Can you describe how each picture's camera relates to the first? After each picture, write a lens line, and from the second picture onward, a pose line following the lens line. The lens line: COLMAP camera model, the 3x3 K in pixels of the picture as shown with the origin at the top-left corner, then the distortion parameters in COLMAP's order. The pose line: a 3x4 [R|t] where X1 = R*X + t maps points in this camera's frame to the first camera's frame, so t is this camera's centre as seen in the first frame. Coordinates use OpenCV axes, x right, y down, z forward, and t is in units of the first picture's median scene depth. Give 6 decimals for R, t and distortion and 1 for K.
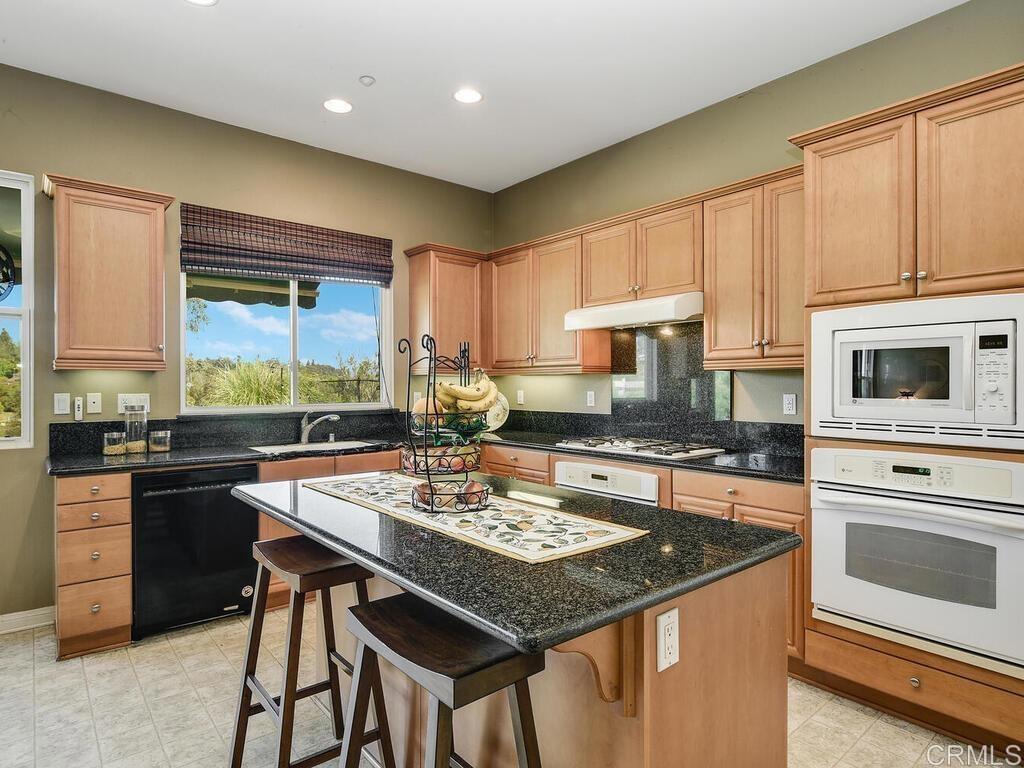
lens RADIAL K [[576.9, 0, 506.9], [0, 576.9, 382.0], [0, 0, 1]] dist [-0.017146, -0.001029]
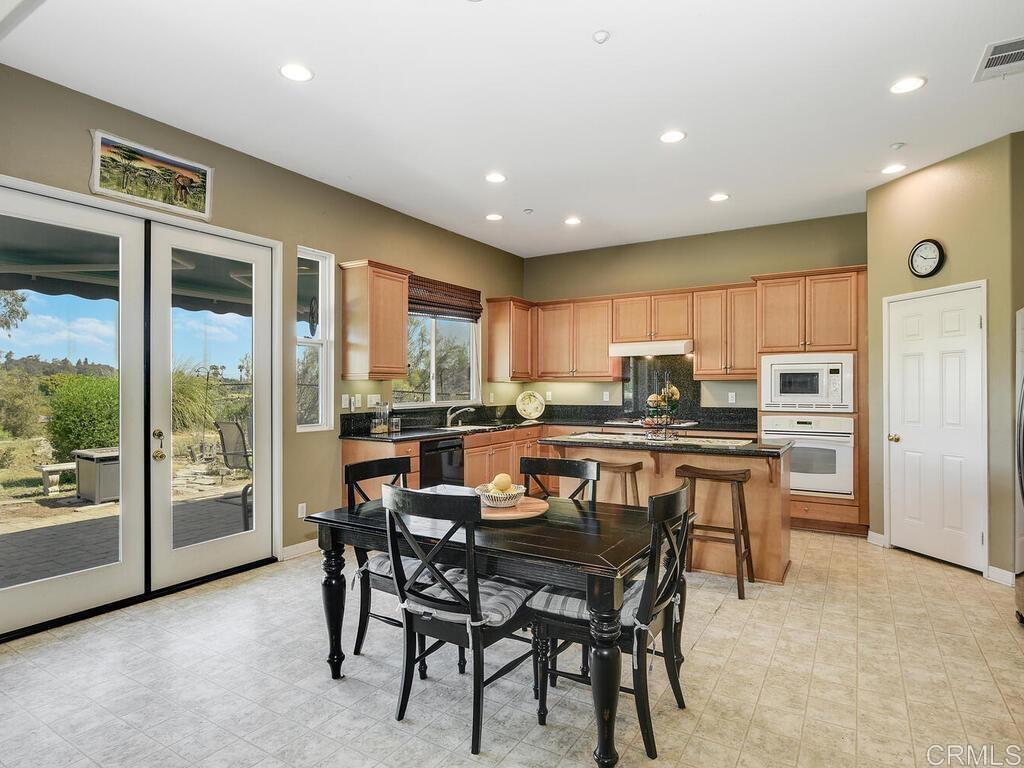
lens RADIAL K [[576.9, 0, 510.5], [0, 576.9, 381.1], [0, 0, 1]] dist [-0.017146, -0.001029]
pose [[0.947279, 0.001450, 0.320406, -0.841446], [0.000386, 0.999984, -0.005668, -0.007198], [-0.320409, 0.005493, 0.947263, -0.611868]]
